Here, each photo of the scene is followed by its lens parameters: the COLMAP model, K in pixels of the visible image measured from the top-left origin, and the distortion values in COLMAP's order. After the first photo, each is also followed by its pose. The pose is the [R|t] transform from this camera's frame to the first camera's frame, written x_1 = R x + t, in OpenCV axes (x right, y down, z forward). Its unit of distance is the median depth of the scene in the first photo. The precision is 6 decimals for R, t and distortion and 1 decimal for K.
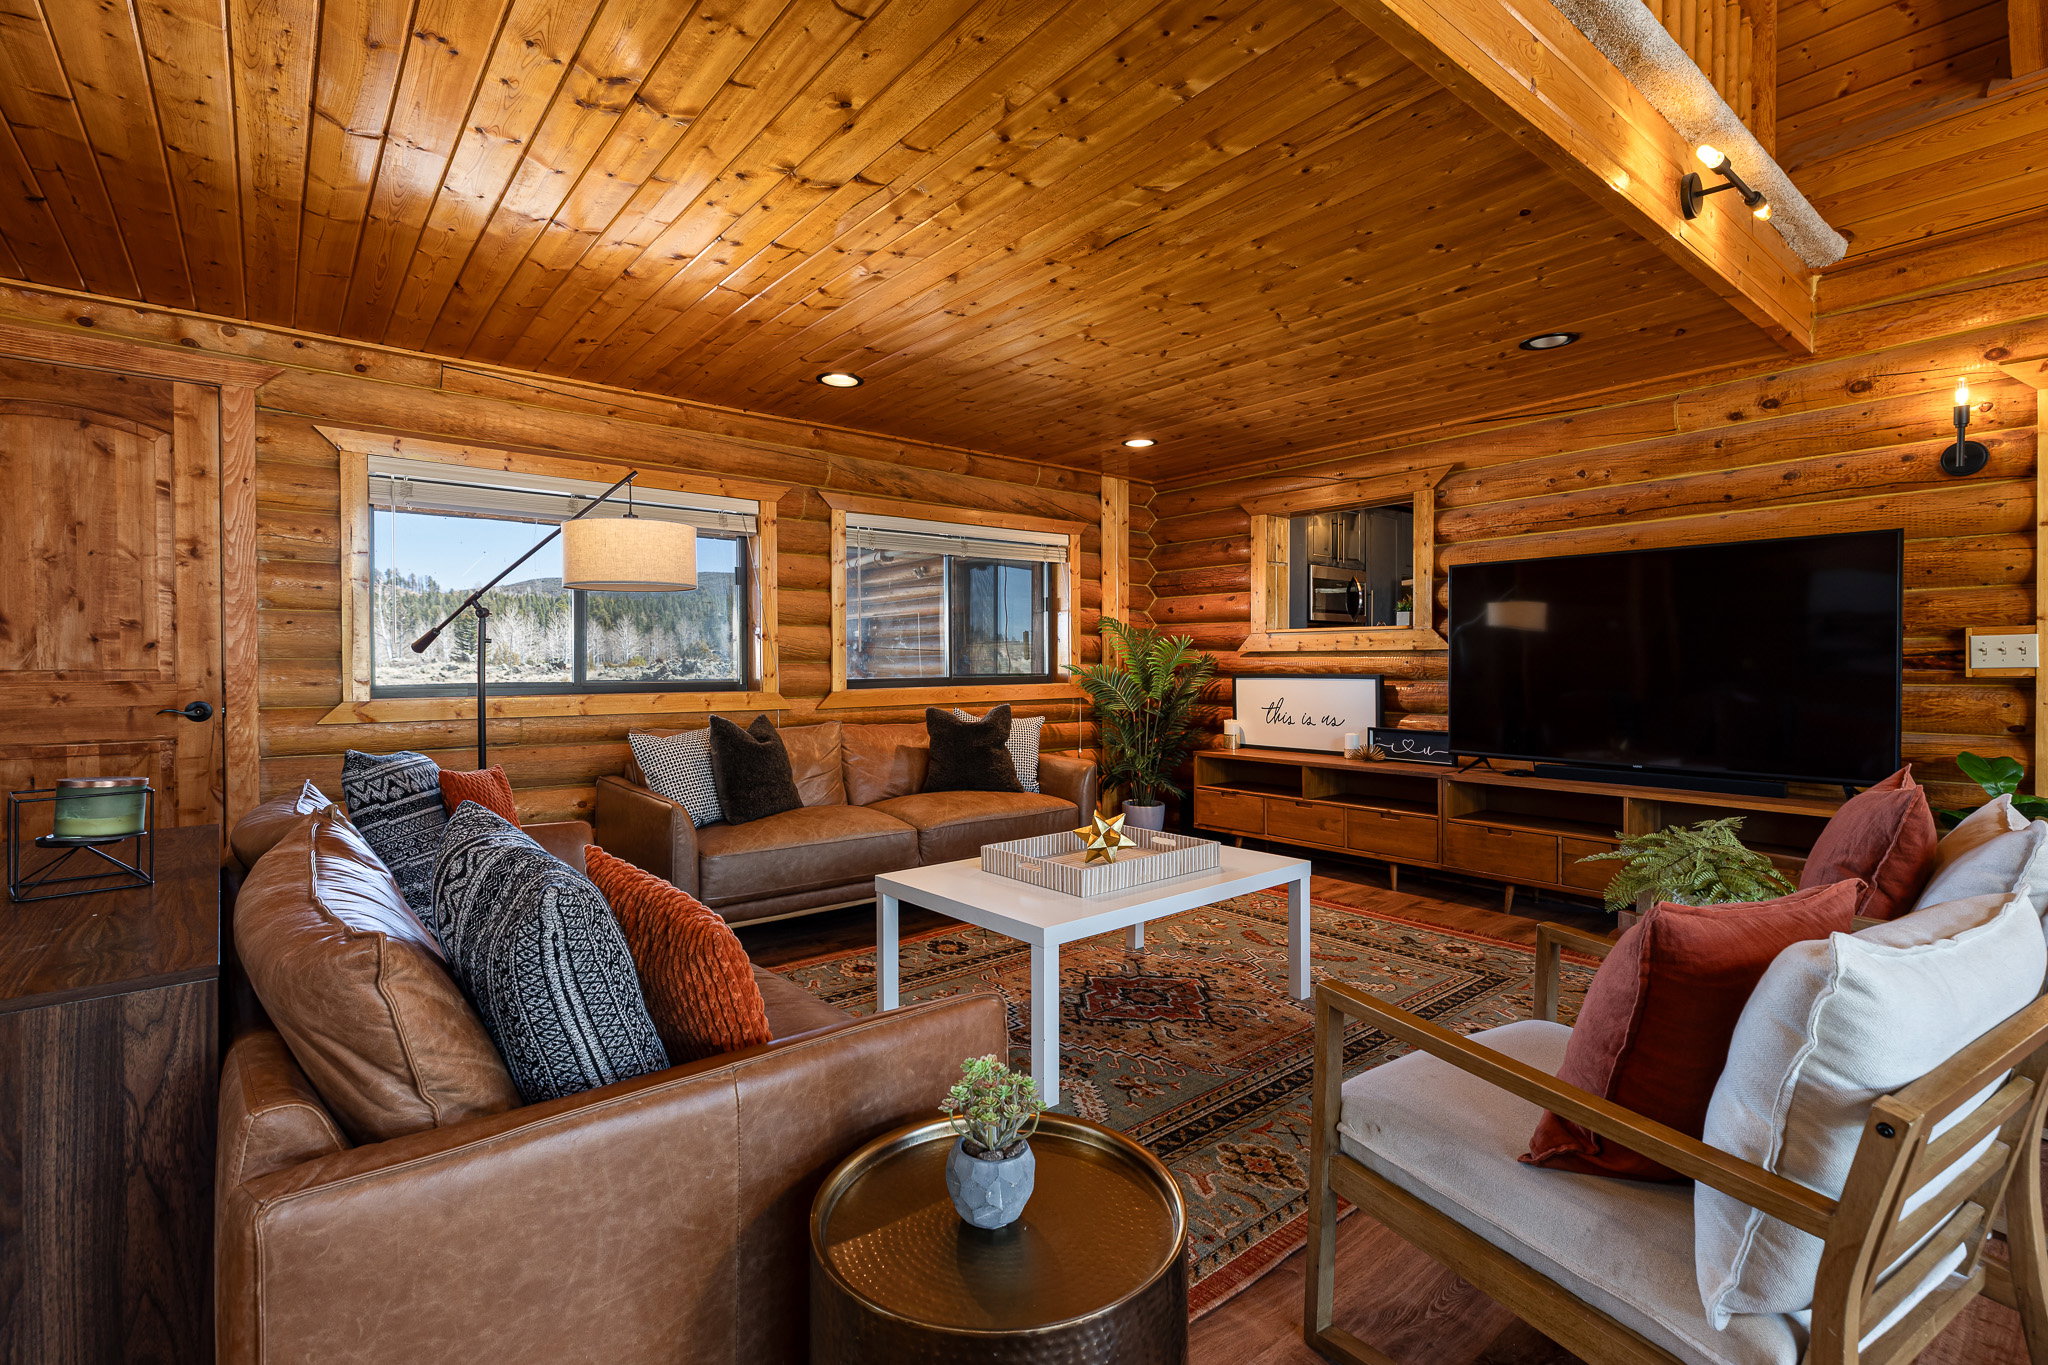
lens RADIAL K [[919.8, 0, 1016.0], [0, 919.8, 668.7], [0, 0, 1]] dist [0.007737, -0.000075]
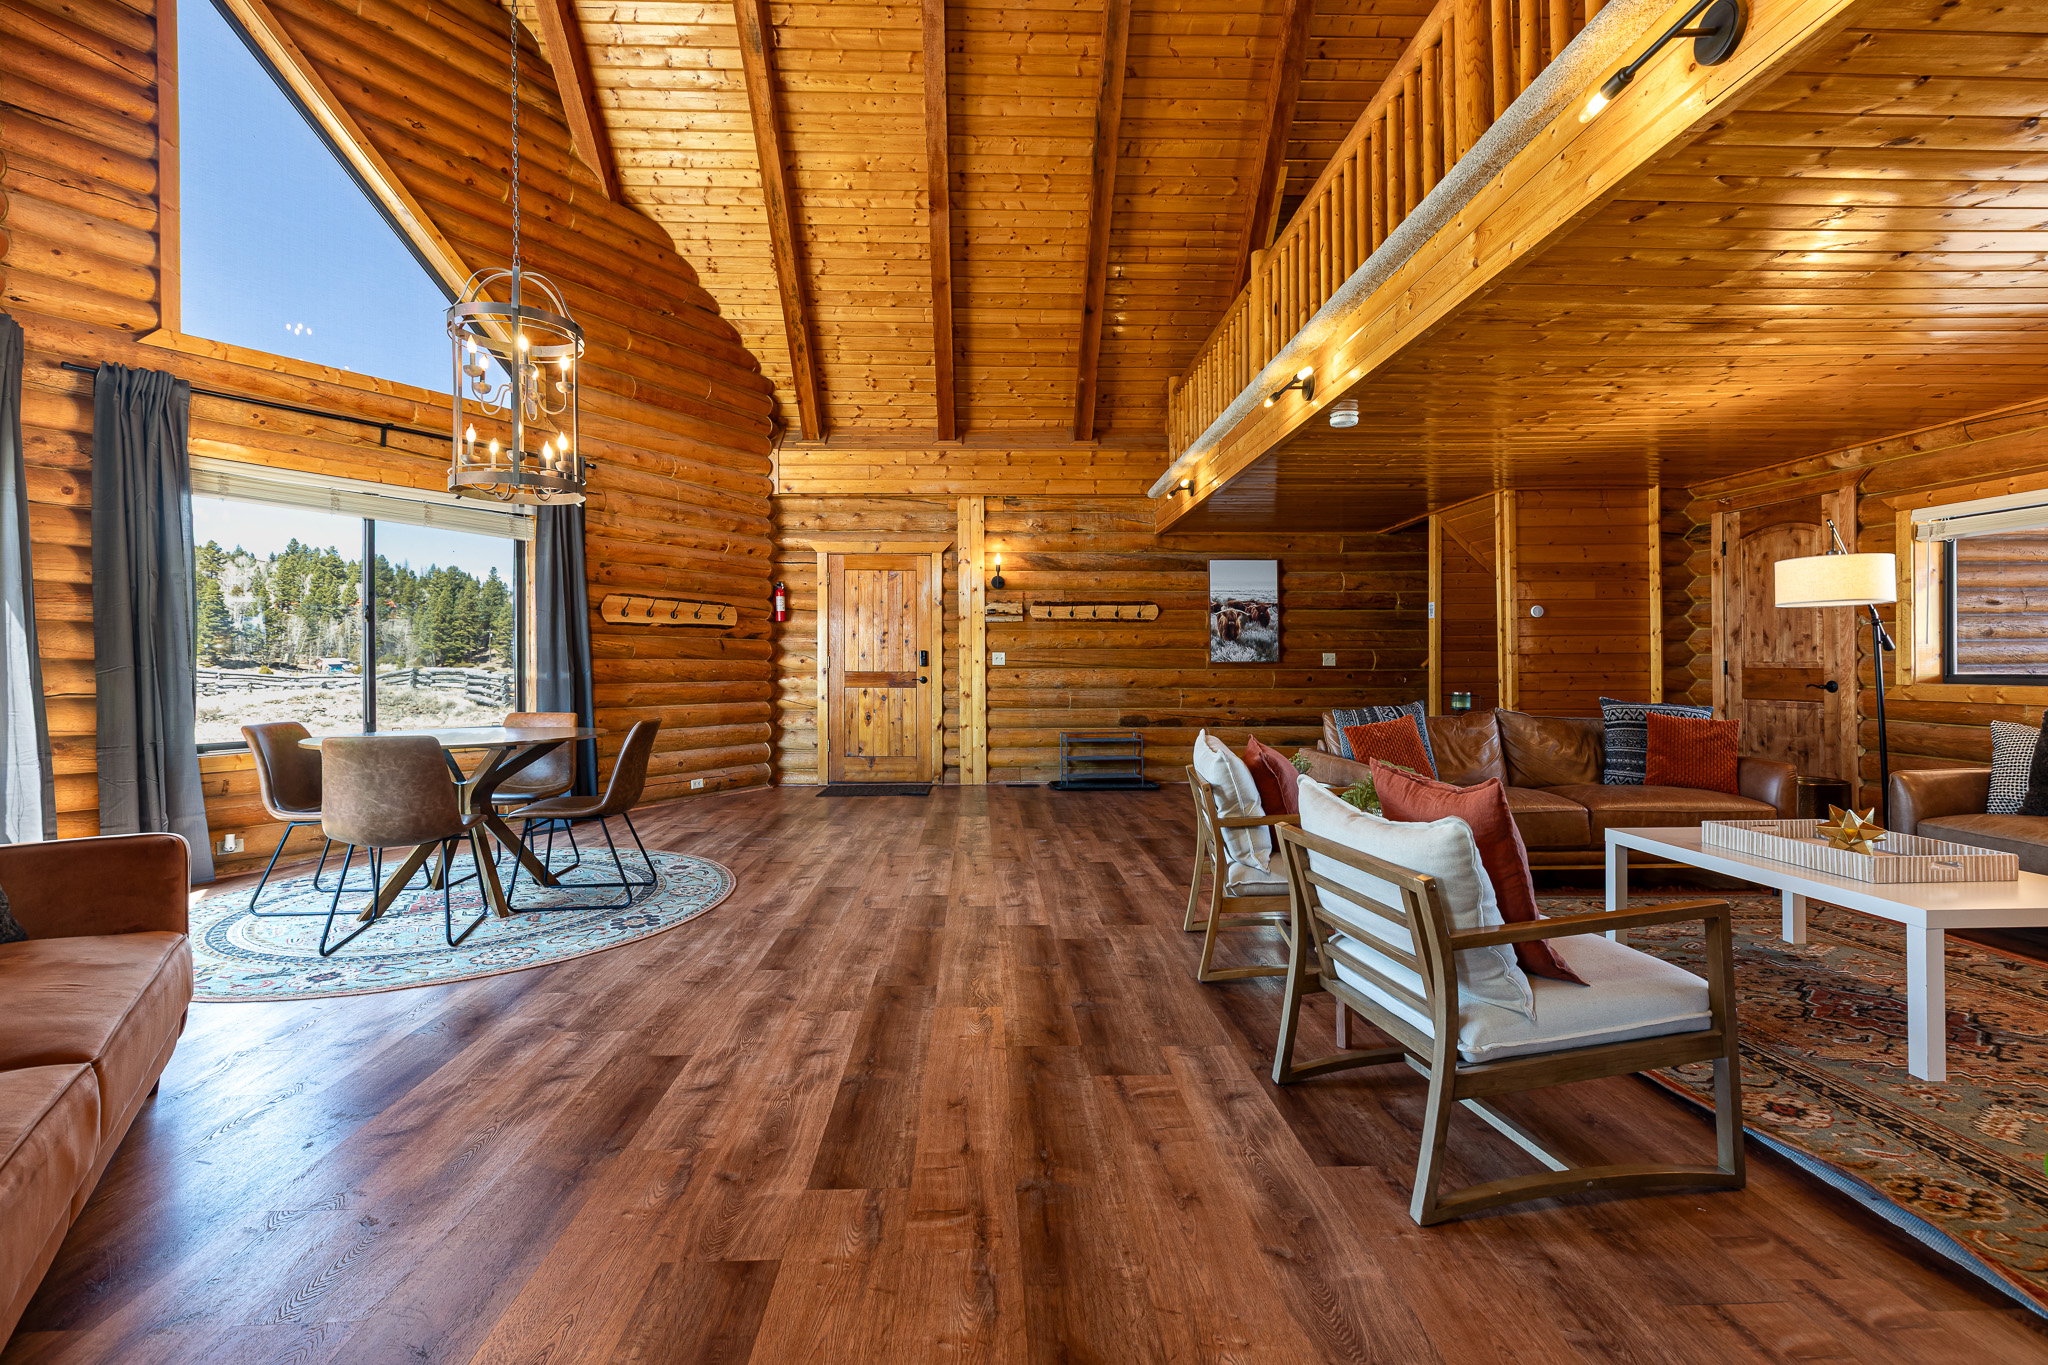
lens RADIAL K [[919.8, 0, 967.4], [0, 919.8, 655.4], [0, 0, 1]] dist [0.007737, -0.000075]
pose [[-0.629941, 0.000913, -0.776642, 1.237313], [-0.000392, 0.999999, 0.001493, -0.010963], [0.776643, 0.001245, -0.629940, 0.726524]]
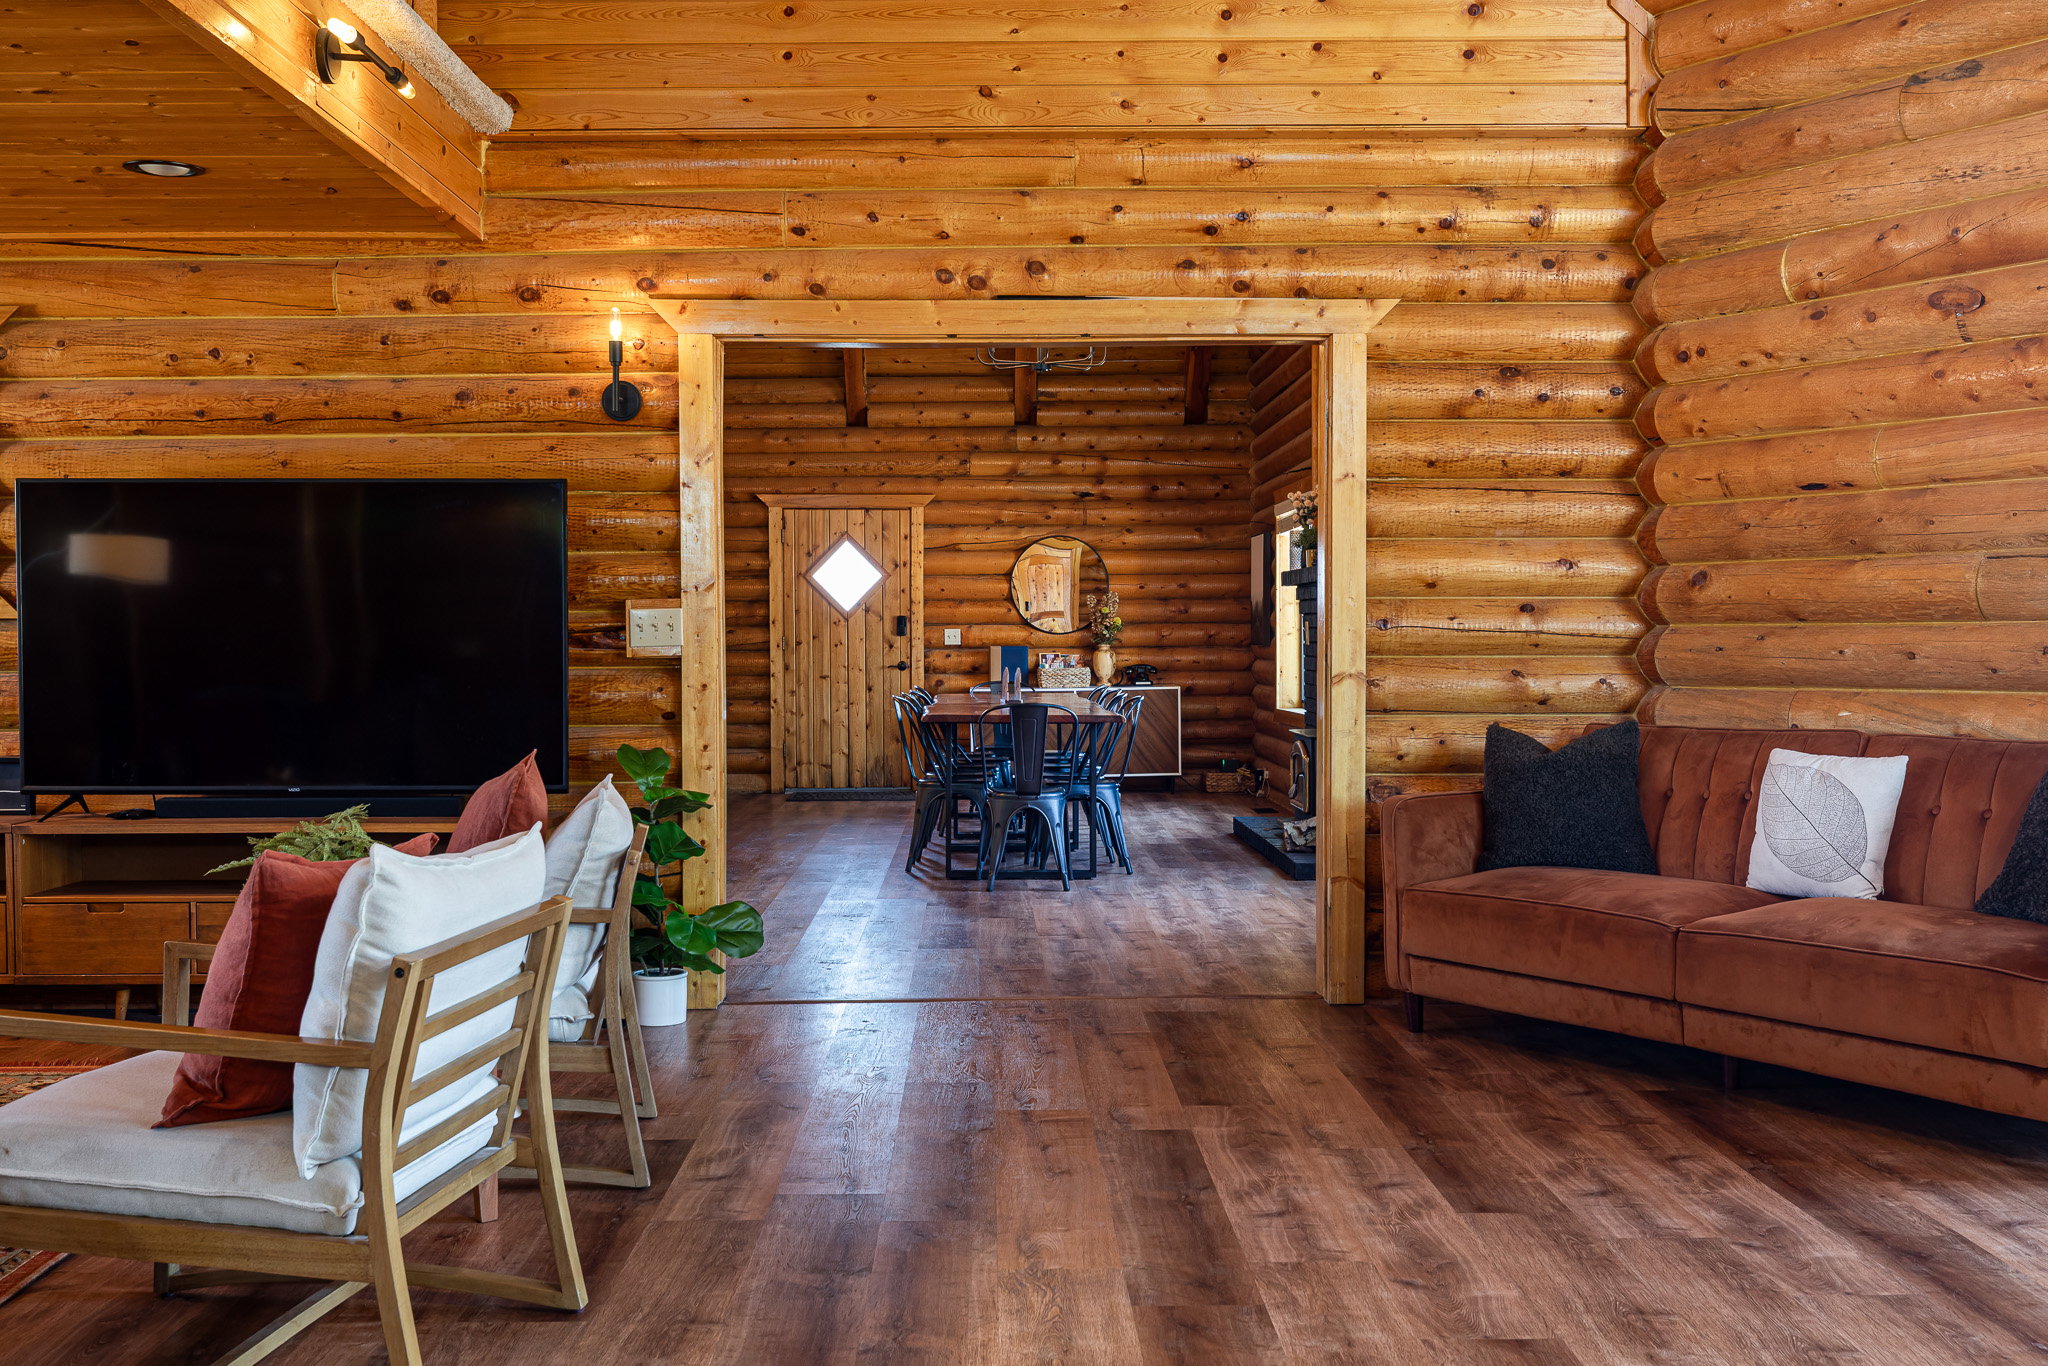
lens RADIAL K [[2037.1, 0, 992.0], [0, 2037.1, 697.7], [0, 0, 1]] dist [-0.000004, 0.000000]
pose [[0.617028, -0.022725, 0.786613, -0.231333], [0.006089, 0.999691, 0.024105, 0.002640], [-0.786917, -0.010084, 0.616976, -0.400760]]
